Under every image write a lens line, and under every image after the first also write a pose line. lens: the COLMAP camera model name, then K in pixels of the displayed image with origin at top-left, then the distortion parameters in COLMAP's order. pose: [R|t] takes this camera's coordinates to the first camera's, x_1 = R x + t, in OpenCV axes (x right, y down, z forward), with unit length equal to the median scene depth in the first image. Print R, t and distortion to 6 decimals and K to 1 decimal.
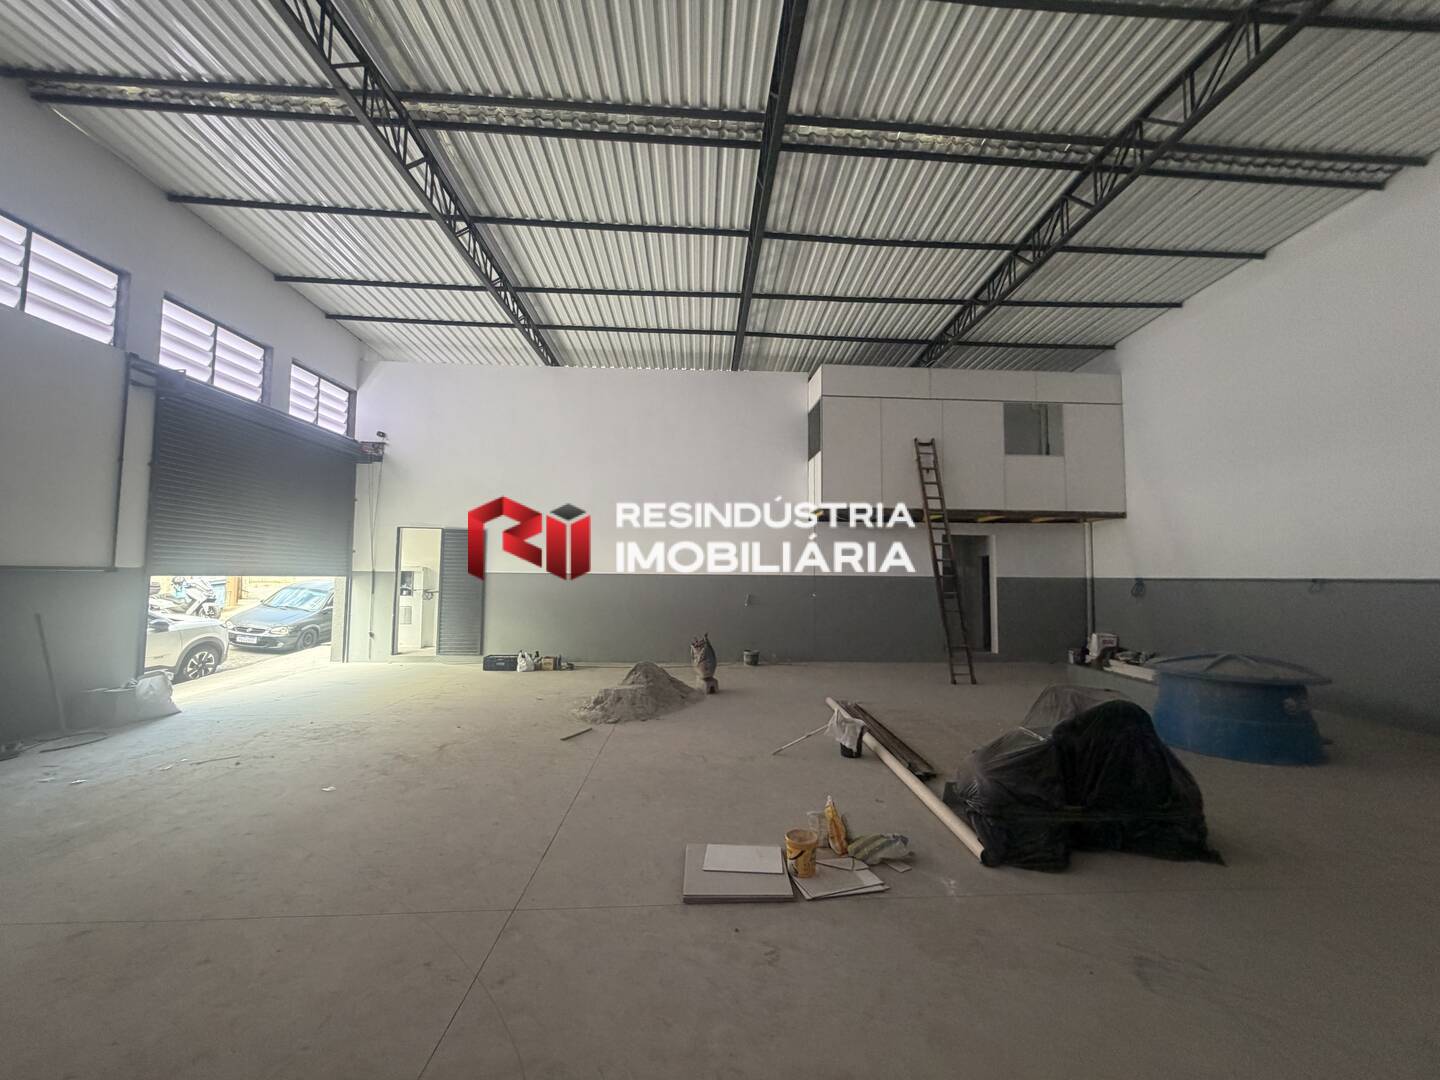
lens RADIAL K [[574.1, 0, 716.9], [0, 574.1, 540.4], [0, 0, 1]] dist [0.002389, -0.000285]
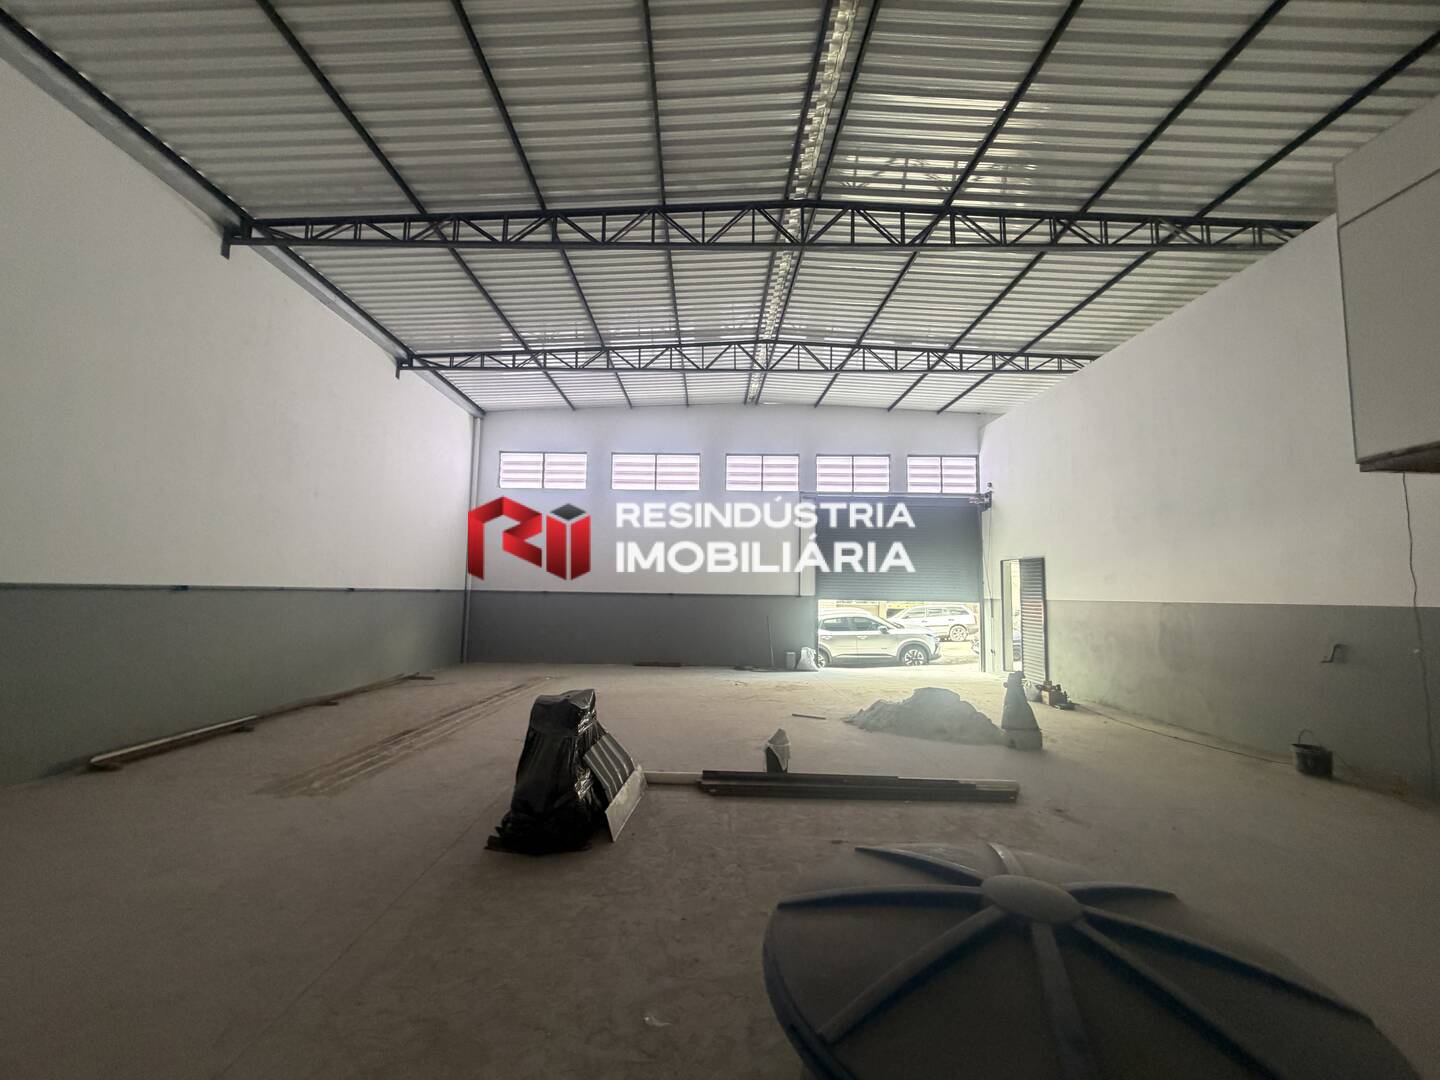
lens RADIAL K [[574.1, 0, 716.9], [0, 574.1, 540.4], [0, 0, 1]] dist [0.002389, -0.000285]
pose [[-0.033568, -0.104522, -0.993956, 0.791323], [0.046488, 0.993277, -0.106020, 0.042460], [0.998355, -0.049766, -0.028483, 0.577111]]
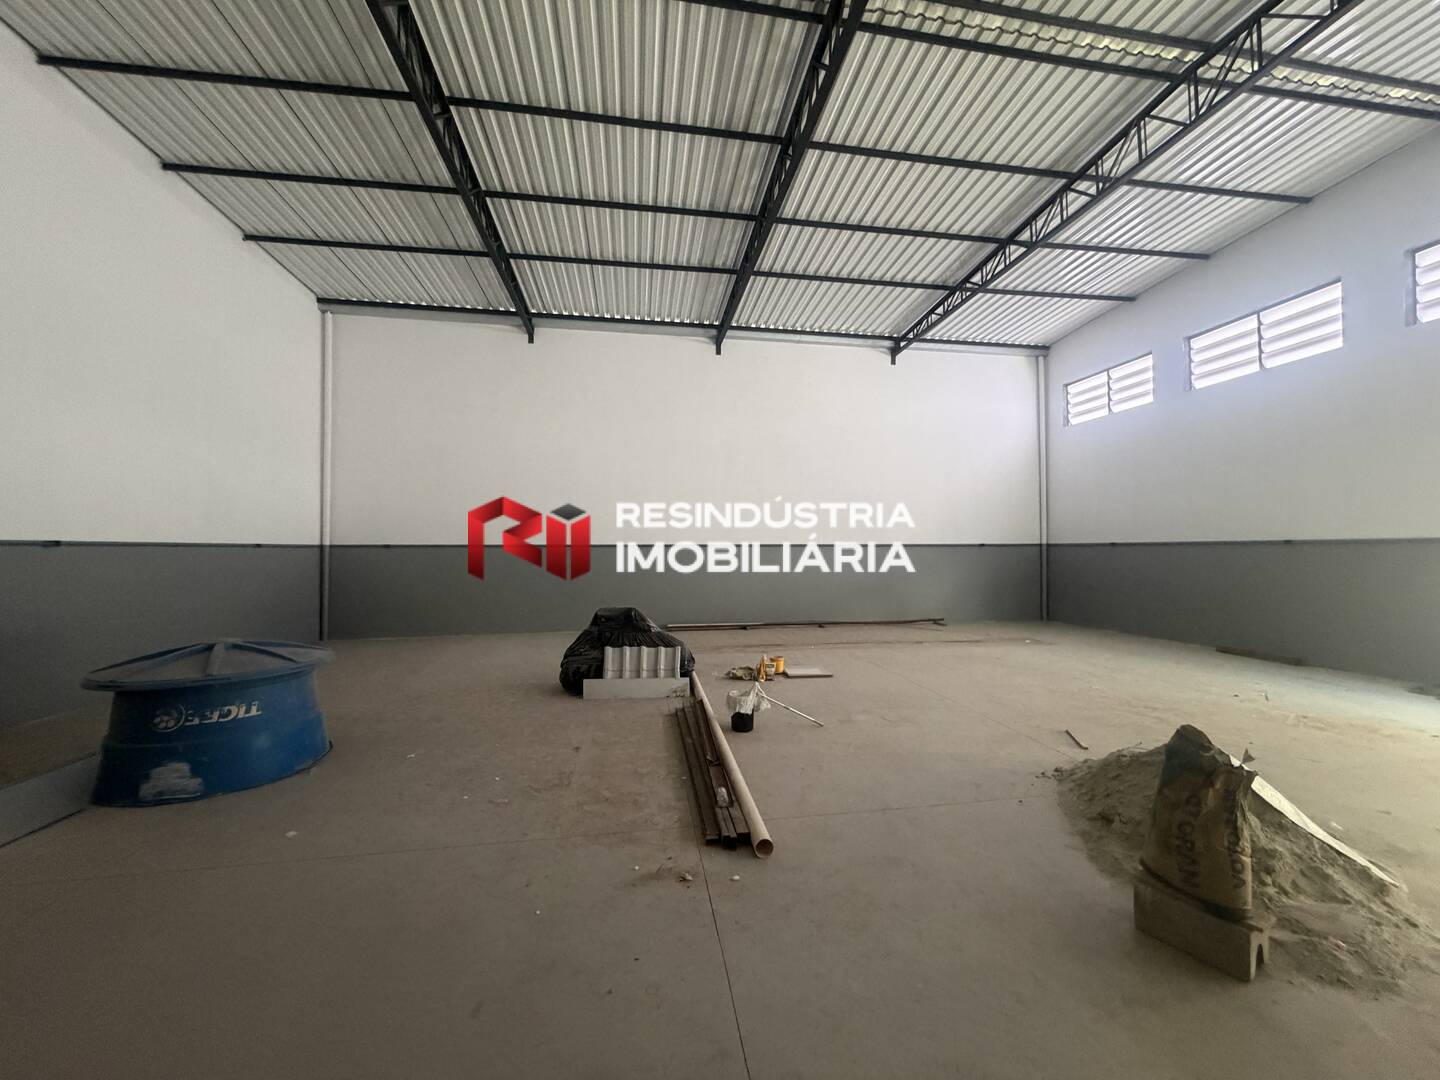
lens RADIAL K [[574.1, 0, 716.9], [0, 574.1, 540.4], [0, 0, 1]] dist [0.002389, -0.000285]
pose [[-0.993569, -0.007616, -0.112974, 0.234025], [0.001583, 0.996704, -0.081110, 0.089107], [0.113219, -0.080767, -0.990282, 1.210183]]
